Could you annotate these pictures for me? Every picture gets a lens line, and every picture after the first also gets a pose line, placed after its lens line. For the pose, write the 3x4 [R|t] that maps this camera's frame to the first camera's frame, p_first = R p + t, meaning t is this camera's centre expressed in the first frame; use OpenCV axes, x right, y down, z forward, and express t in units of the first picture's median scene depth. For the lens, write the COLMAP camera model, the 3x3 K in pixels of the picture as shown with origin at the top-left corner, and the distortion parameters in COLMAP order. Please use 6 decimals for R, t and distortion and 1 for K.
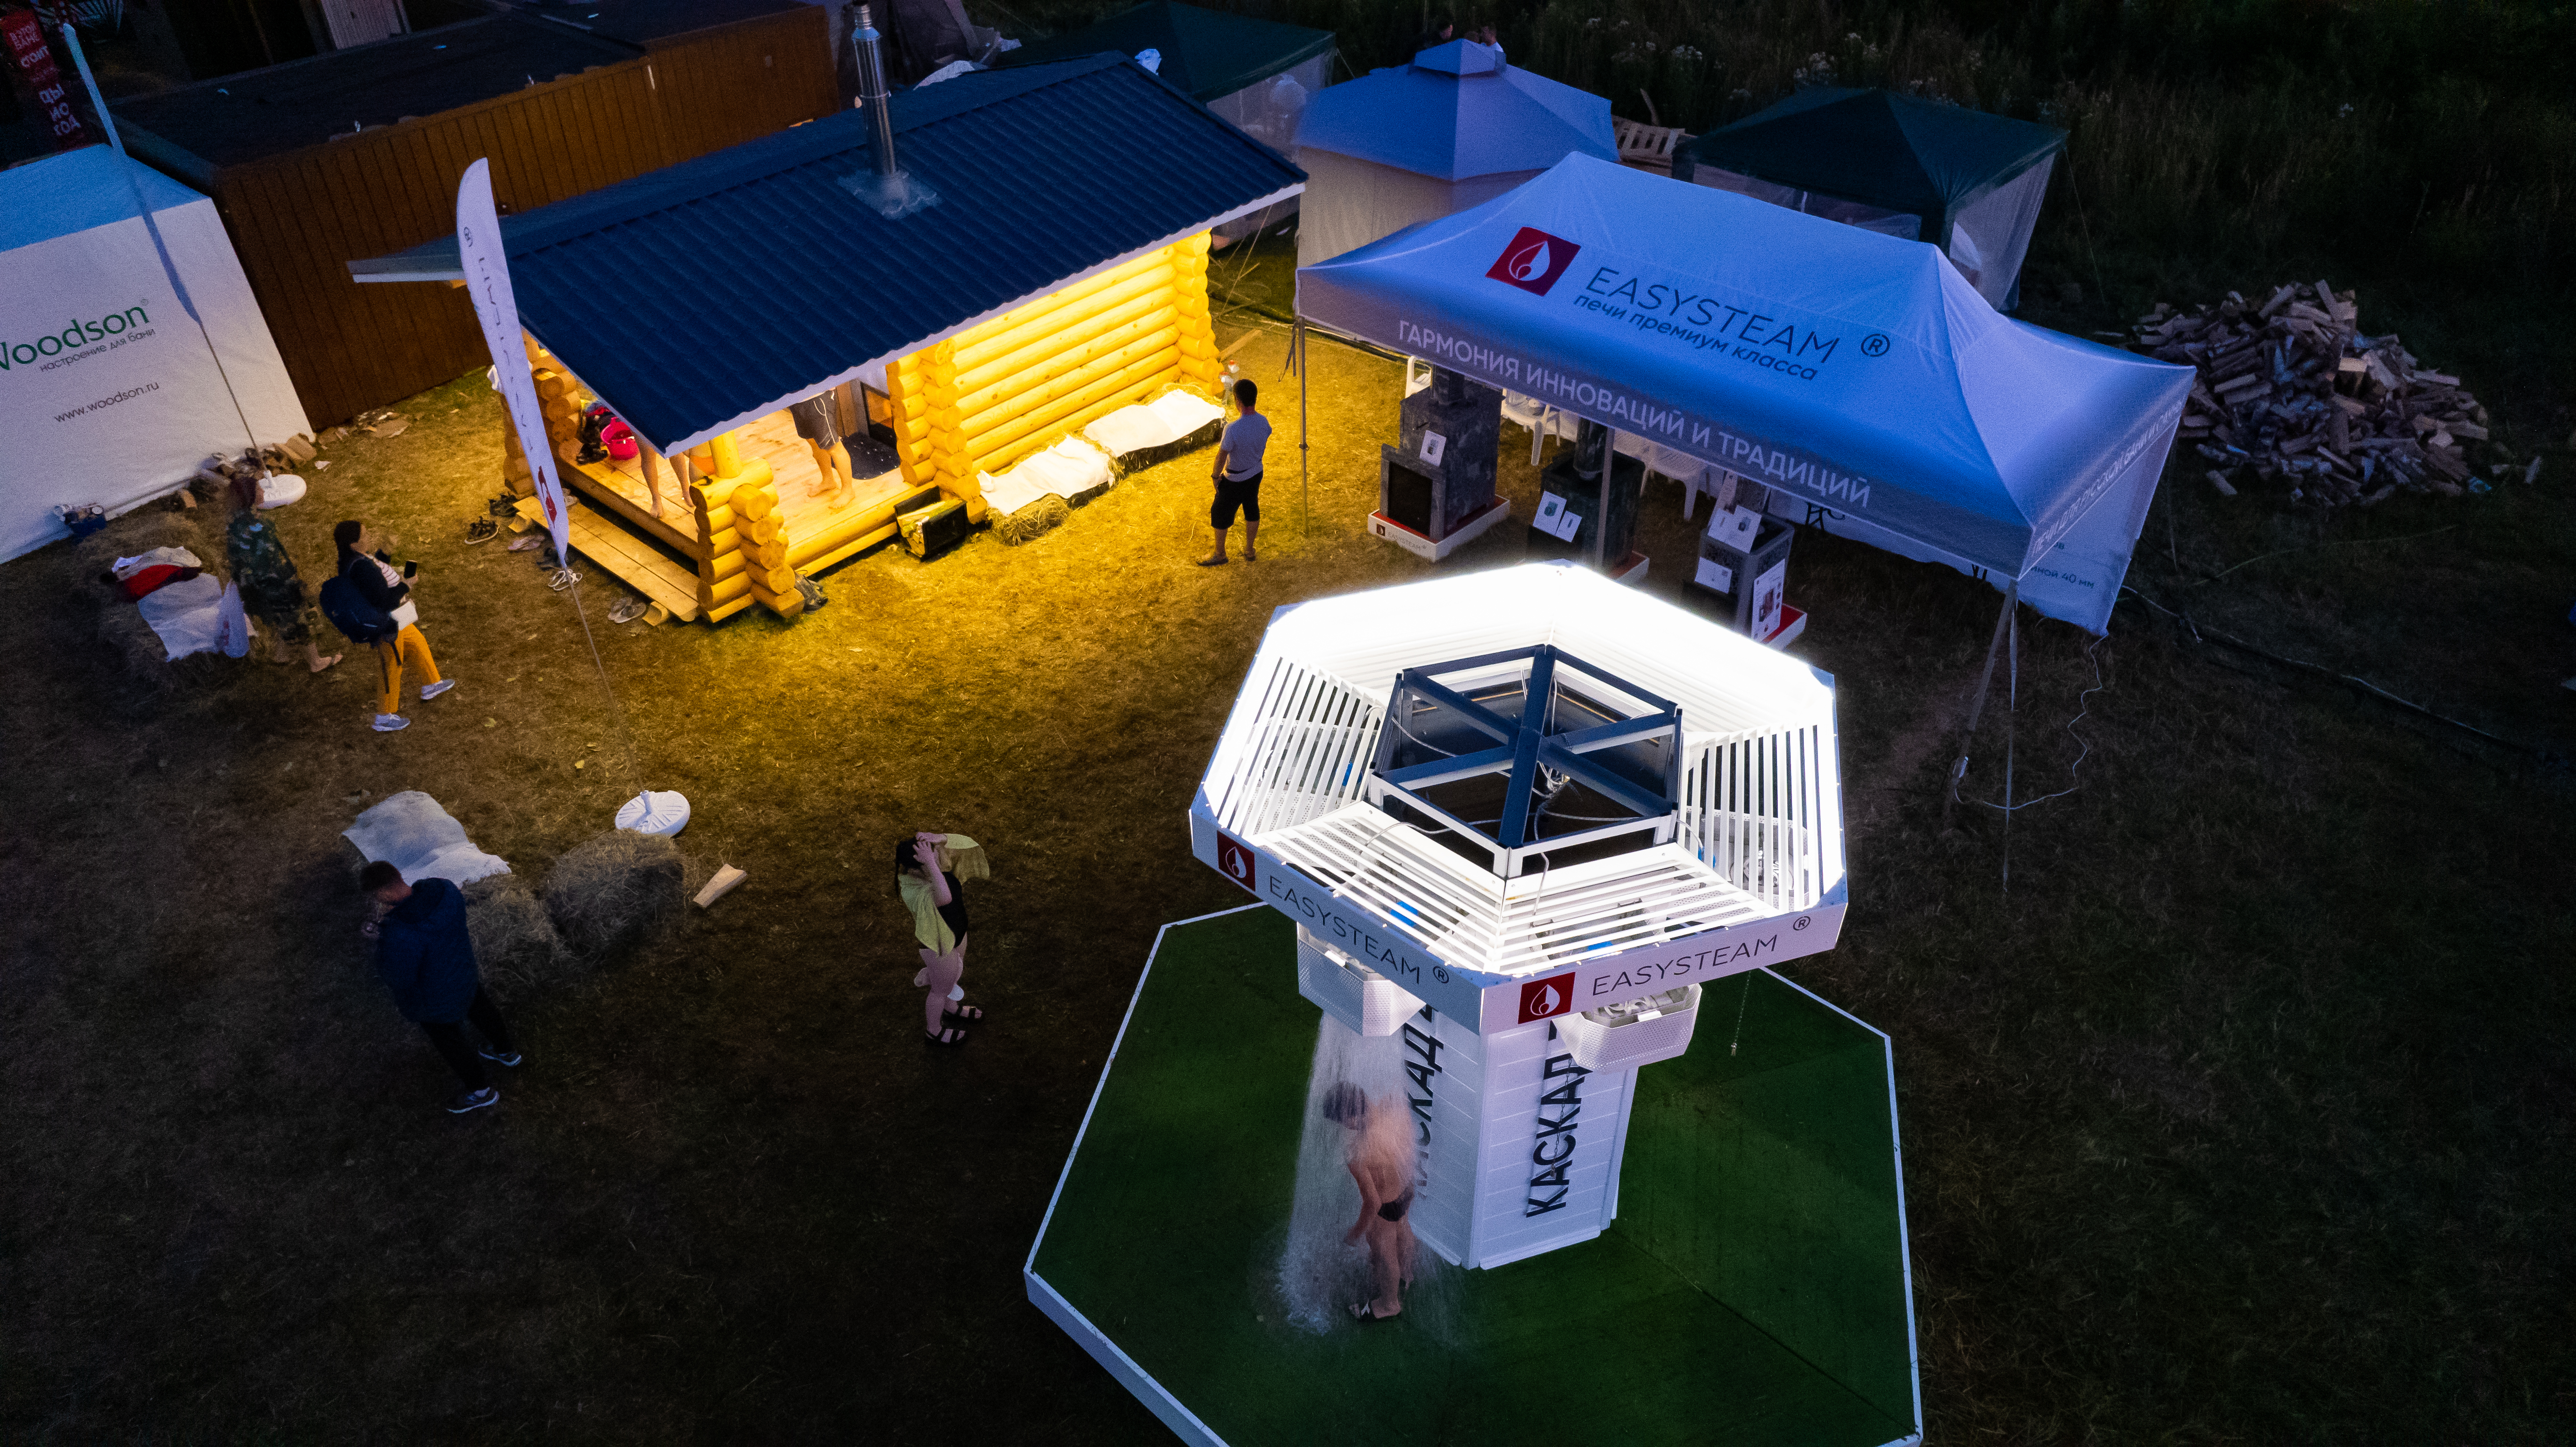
lens RADIAL K [[1662.6, 0, 1288.0], [0, 1662.6, 723.5], [0, 0, 1]] dist [-0.022977, 0.001738]
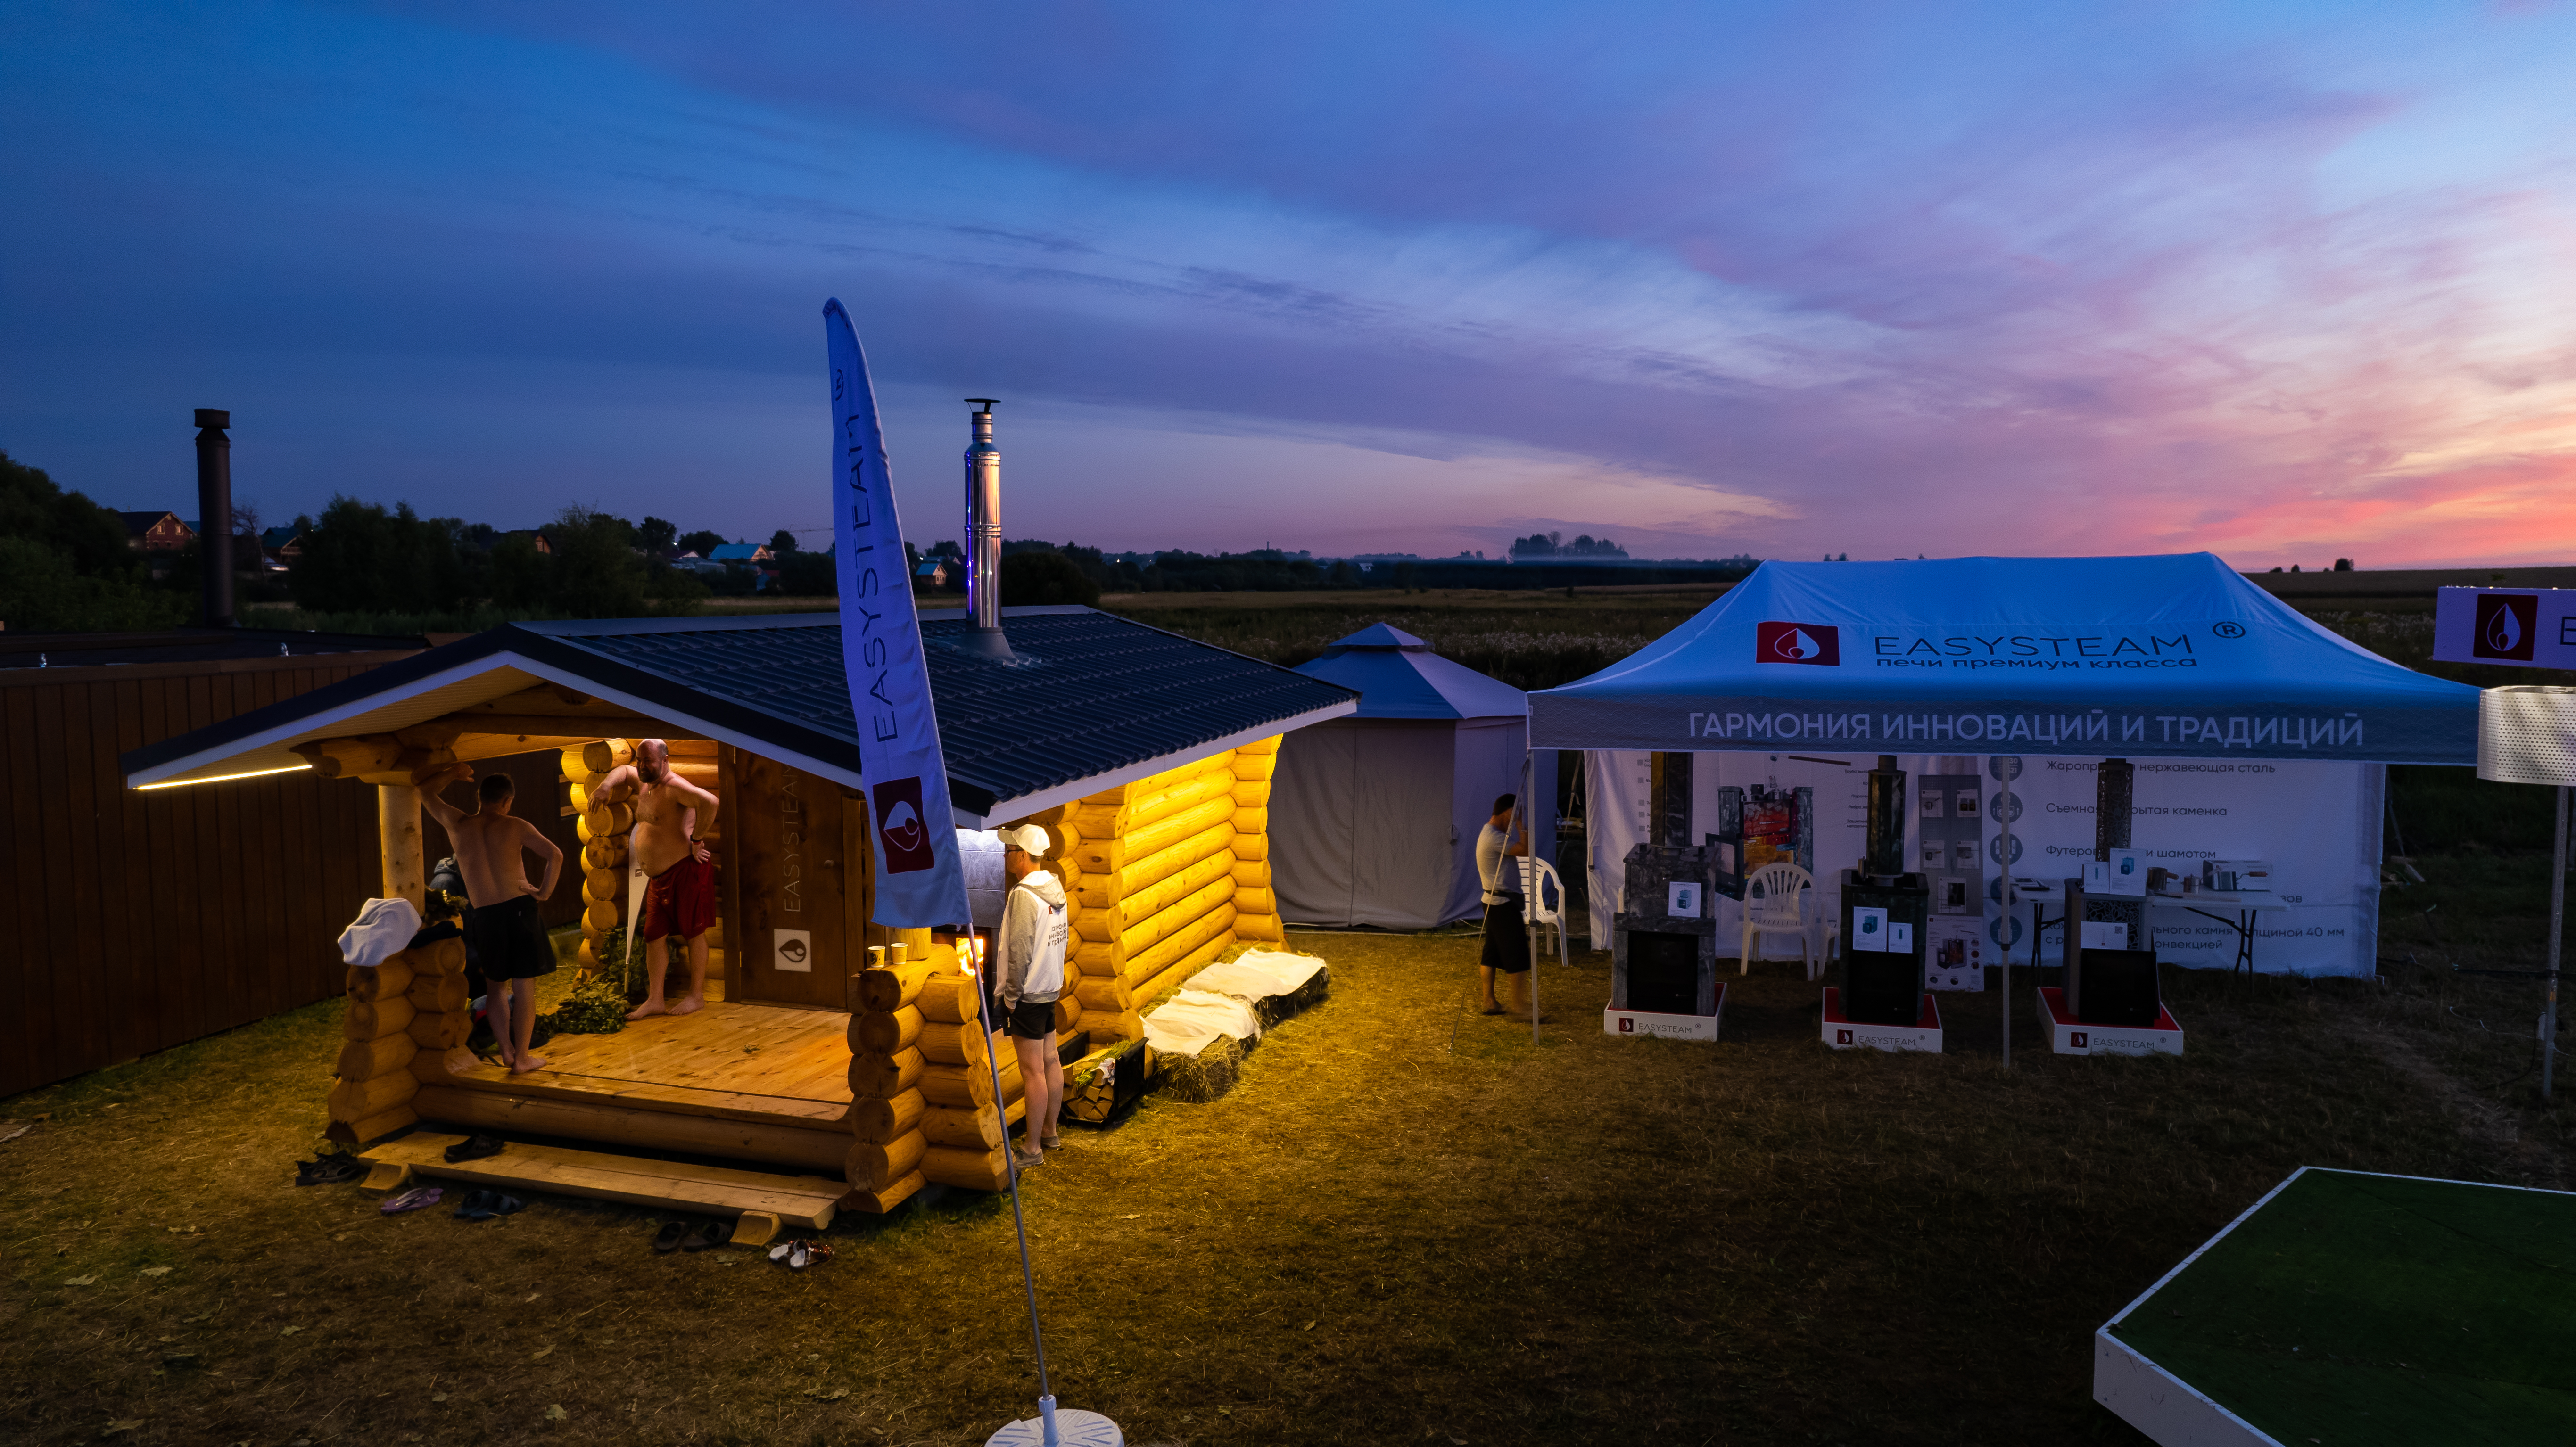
lens RADIAL K [[1662.6, 0, 1288.0], [0, 1662.6, 723.5], [0, 0, 1]] dist [-0.022977, 0.001738]
pose [[0.896670, -0.025015, 0.441993, -0.513200], [0.265752, 0.828914, -0.492217, 0.132040], [-0.354061, 0.558817, 0.749910, 0.447547]]
